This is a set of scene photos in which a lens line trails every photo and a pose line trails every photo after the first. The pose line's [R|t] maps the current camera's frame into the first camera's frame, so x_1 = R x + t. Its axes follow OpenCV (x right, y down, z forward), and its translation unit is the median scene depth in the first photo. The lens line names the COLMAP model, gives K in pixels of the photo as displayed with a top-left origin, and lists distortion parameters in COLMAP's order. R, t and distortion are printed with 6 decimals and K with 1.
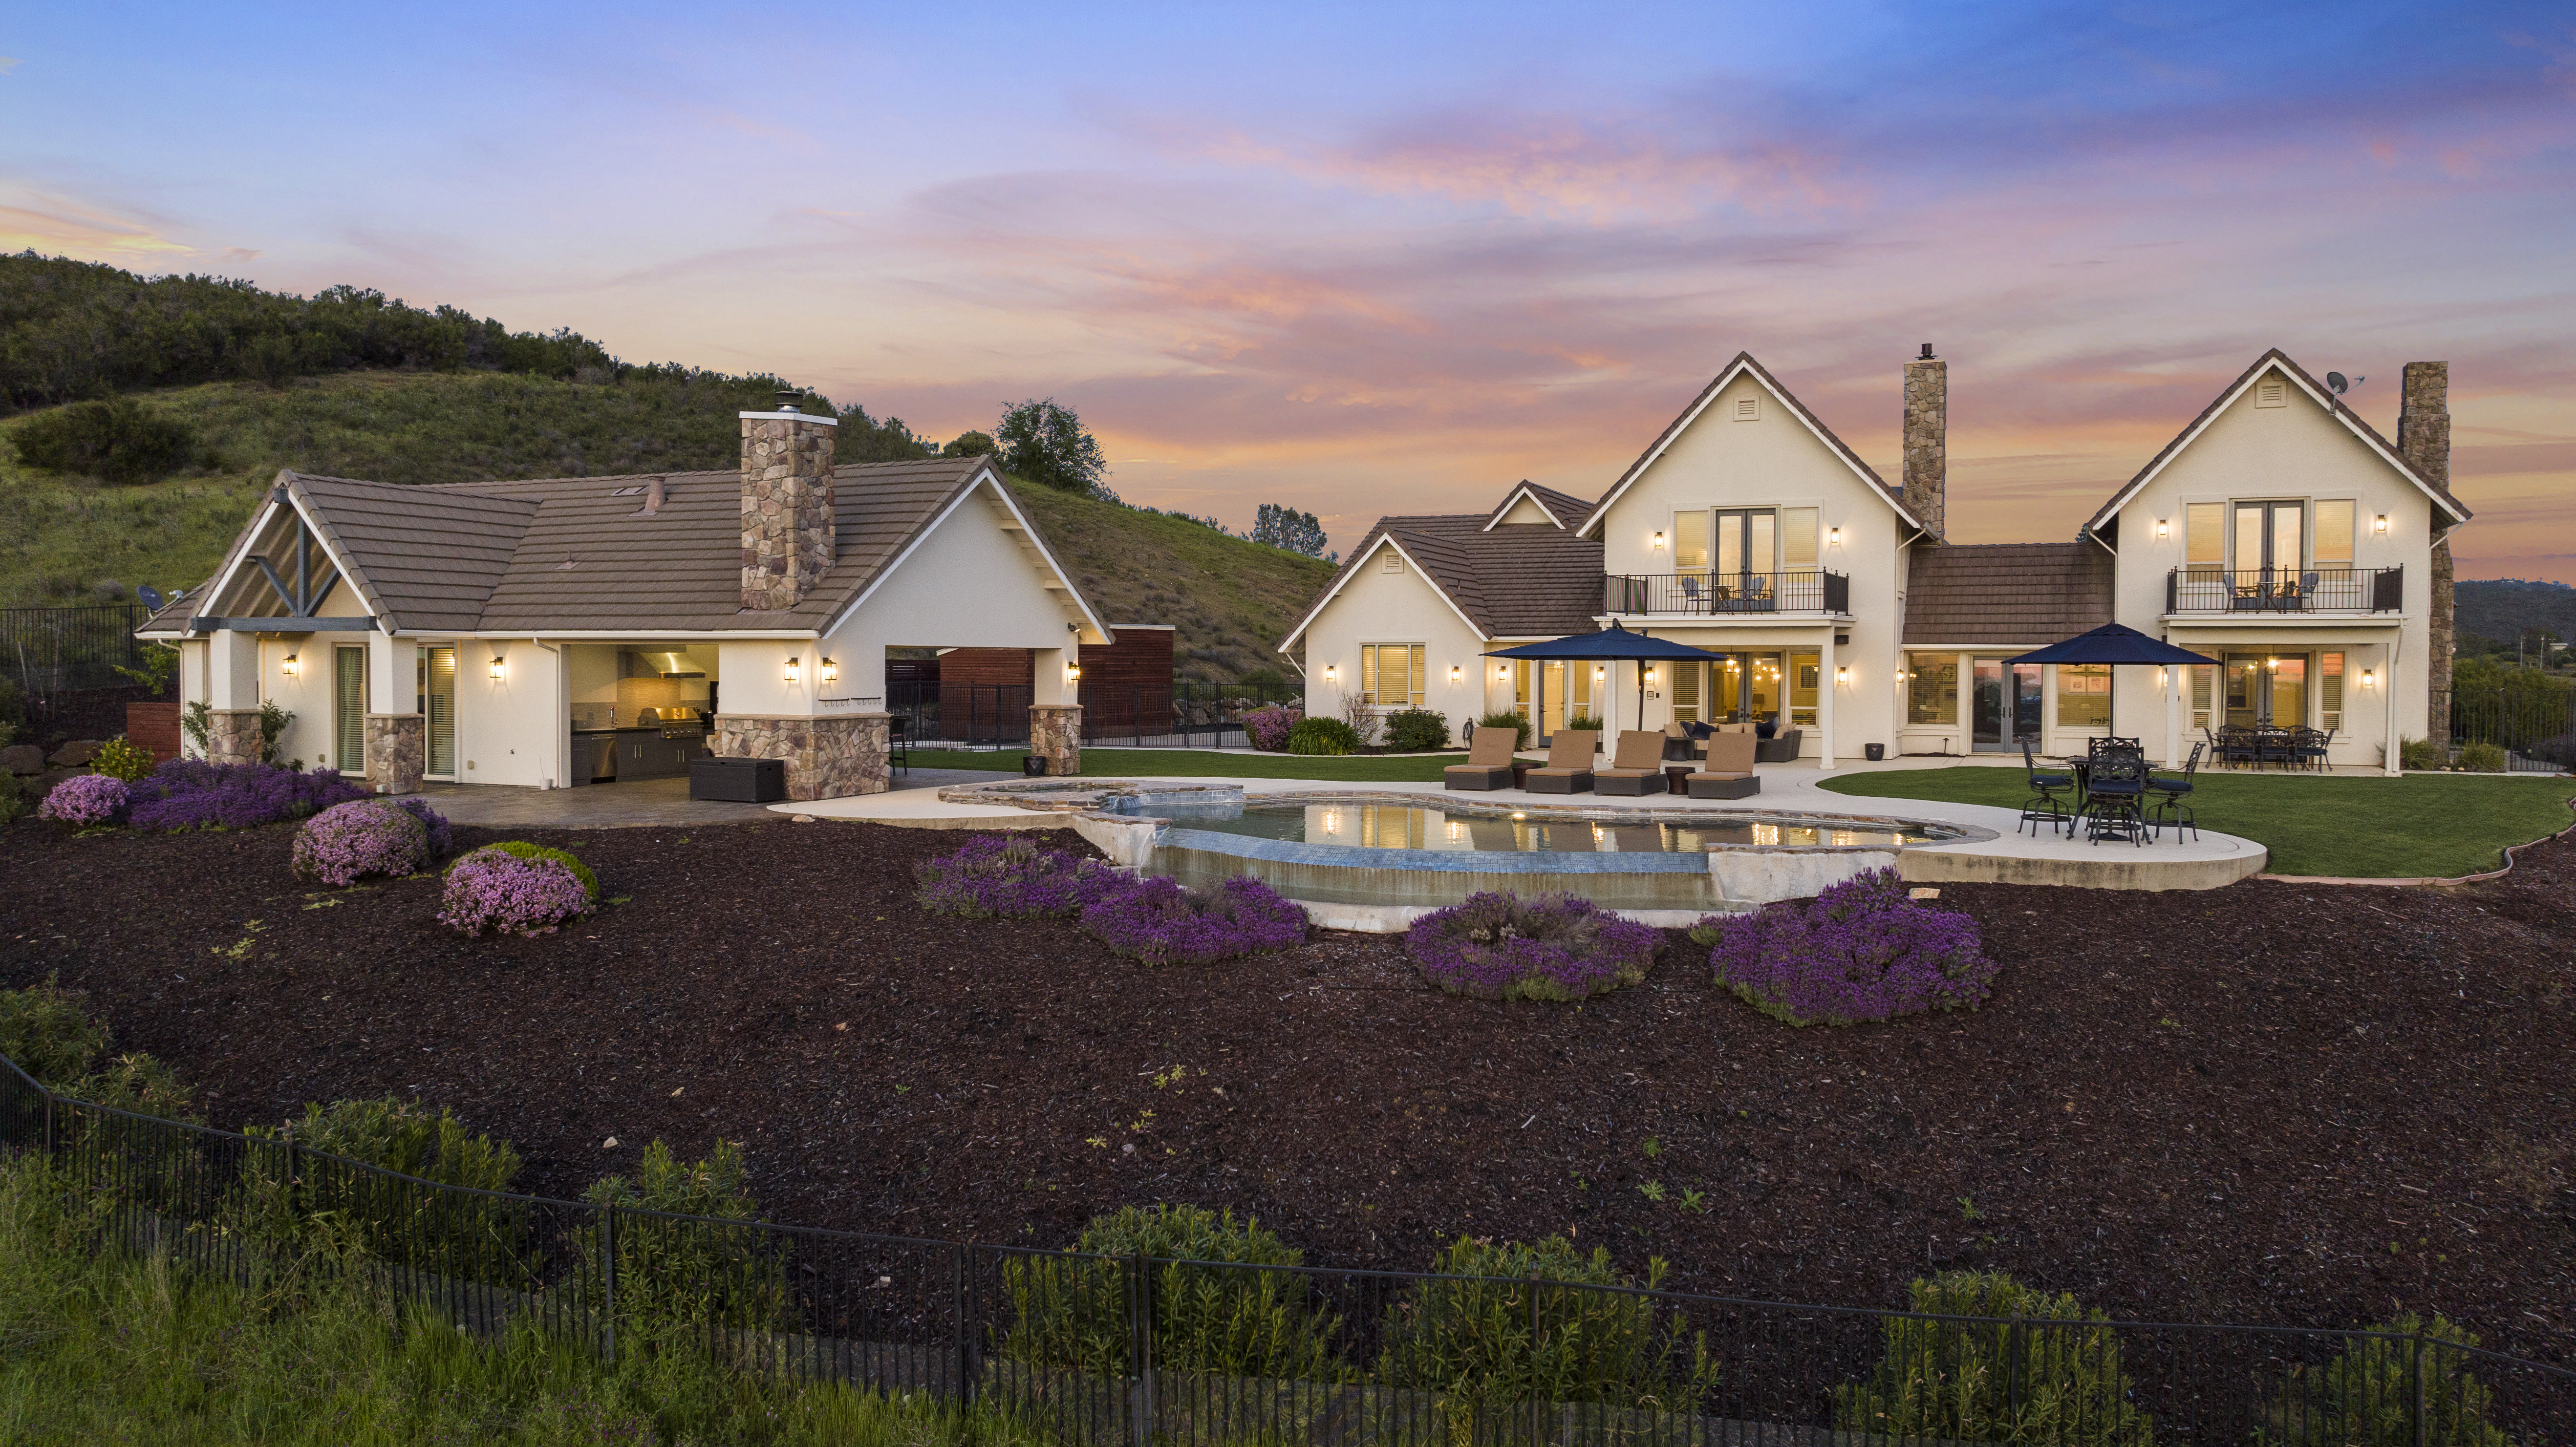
lens RADIAL K [[1803.8, 0, 1303.8], [0, 1803.8, 715.0], [0, 0, 1]] dist [-0.035675, 0.037106]
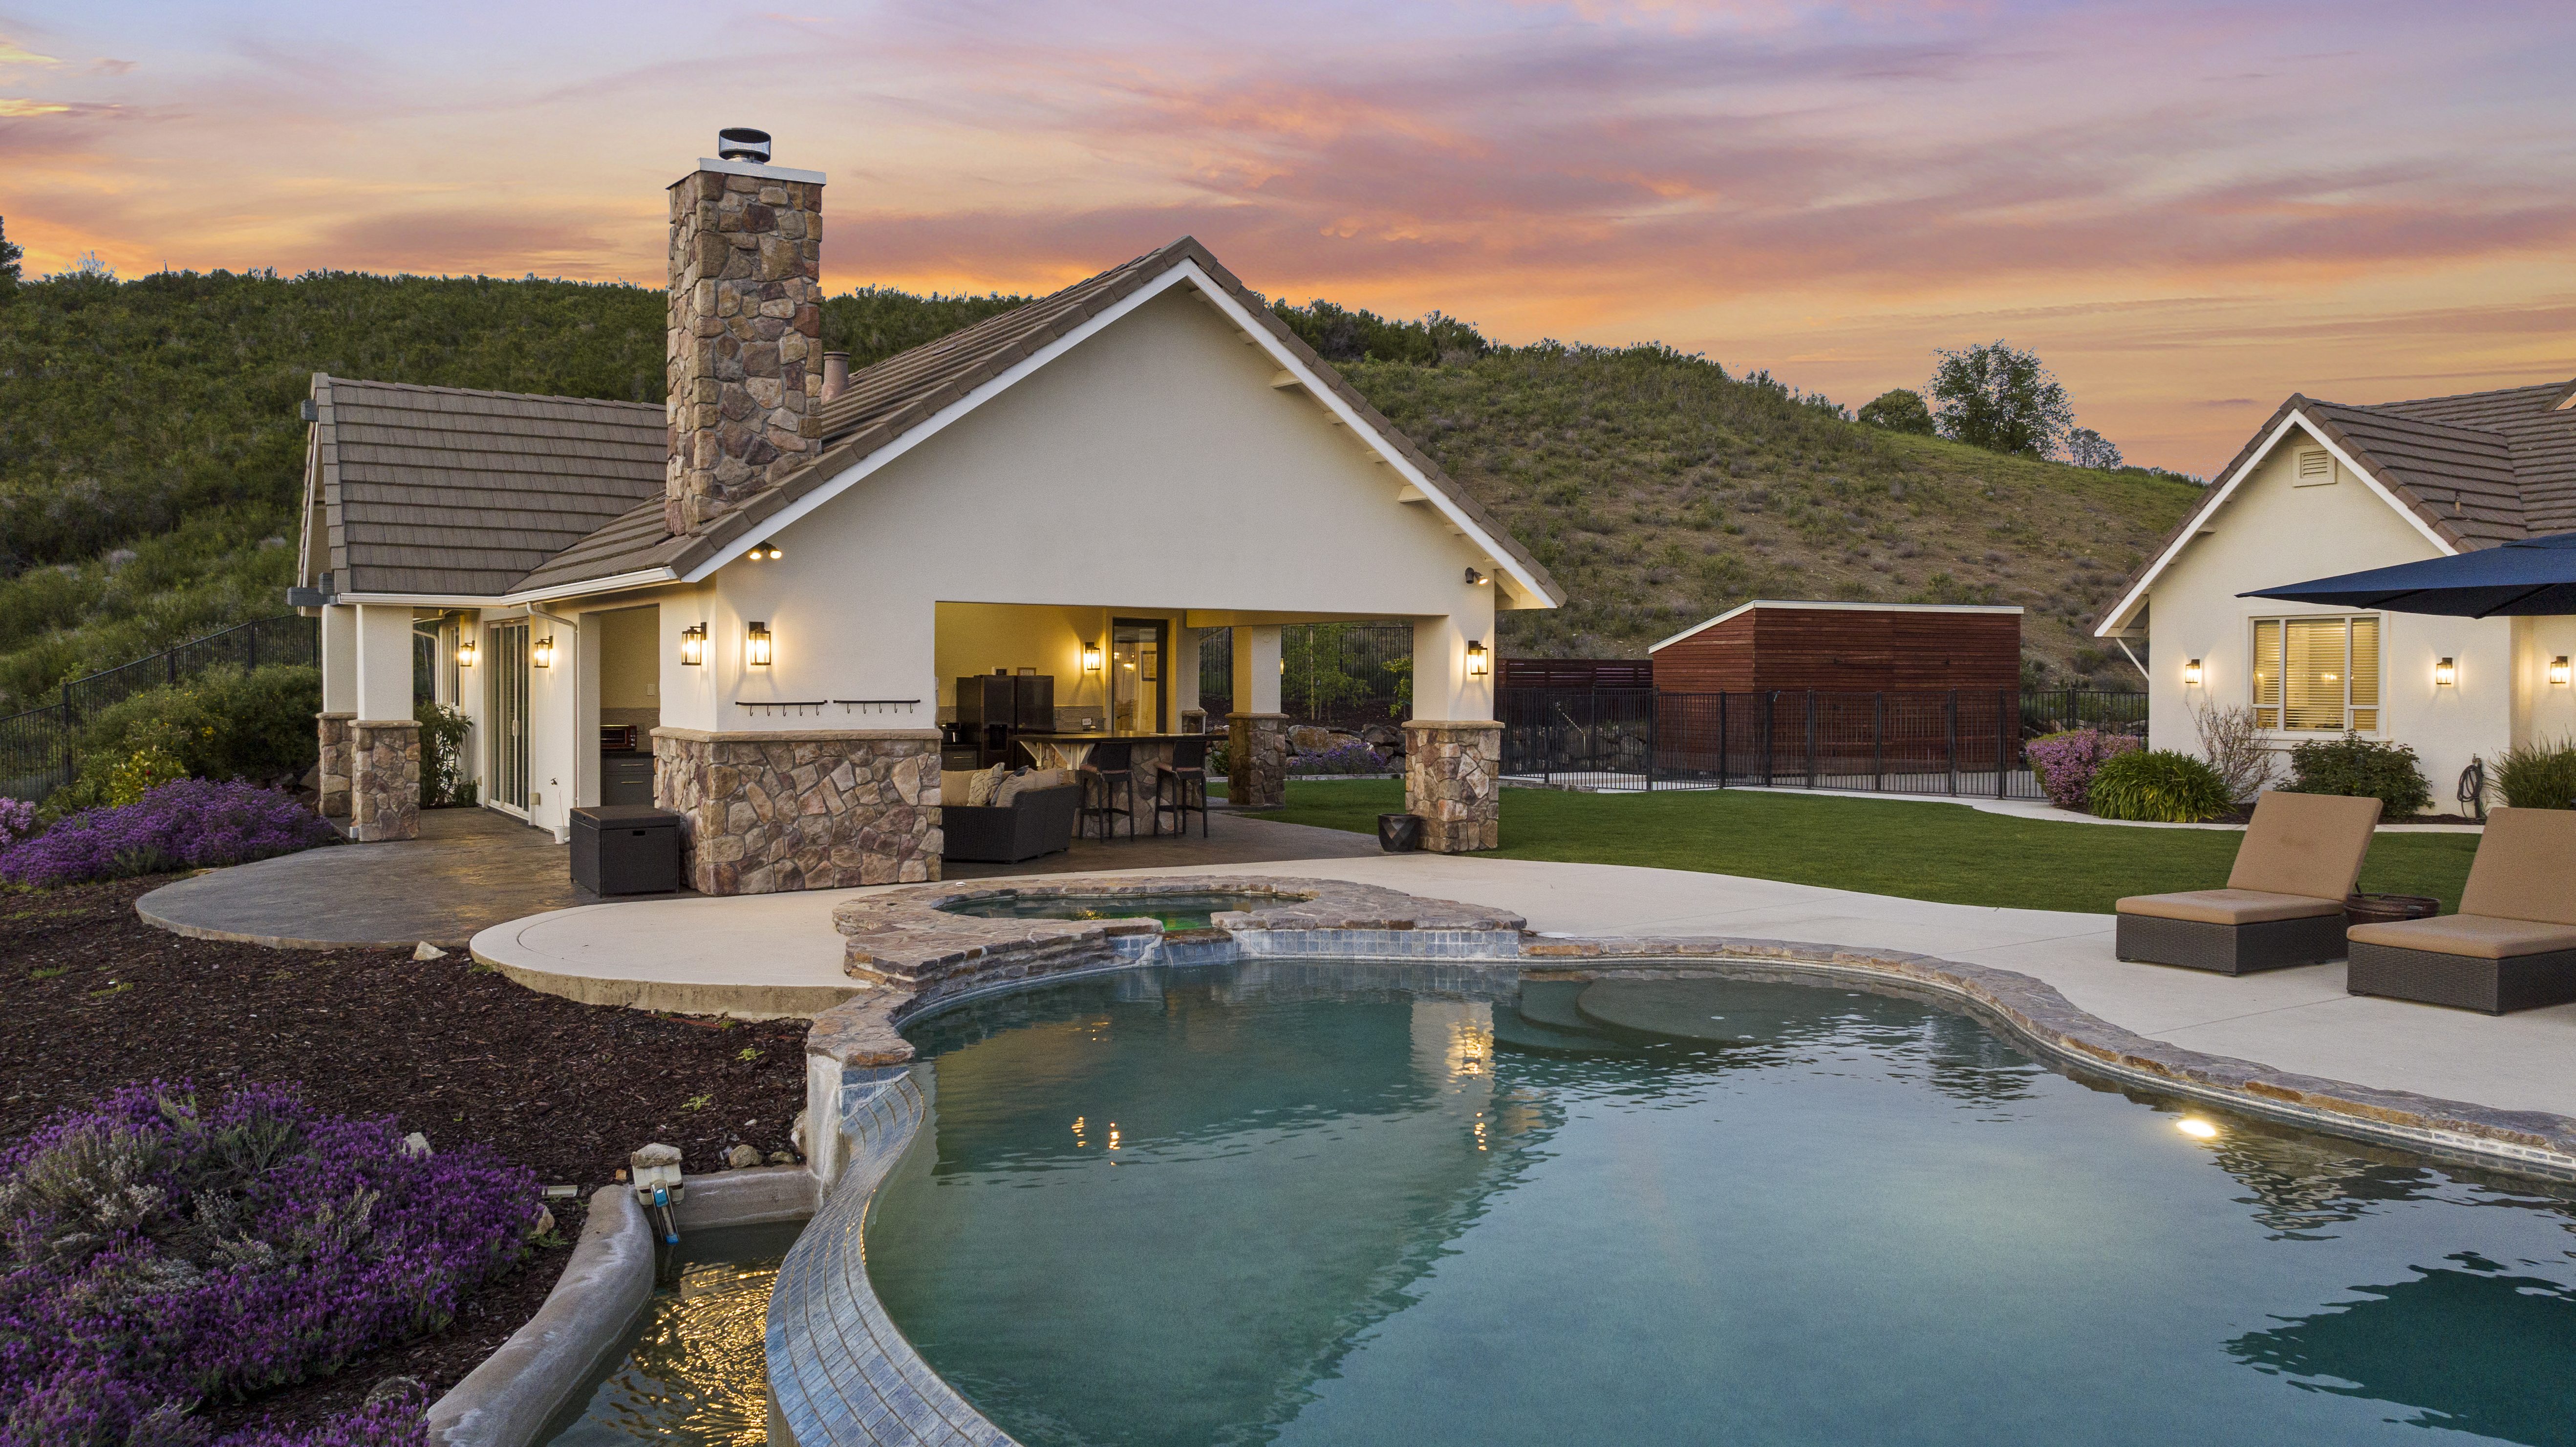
lens RADIAL K [[1803.8, 0, 1303.8], [0, 1803.8, 715.0], [0, 0, 1]] dist [-0.035675, 0.037106]
pose [[0.835557, 0.009603, -0.549320, 0.104289], [-0.015139, 0.999870, -0.005548, -0.003138], [0.549195, 0.012952, 0.835594, 0.446298]]
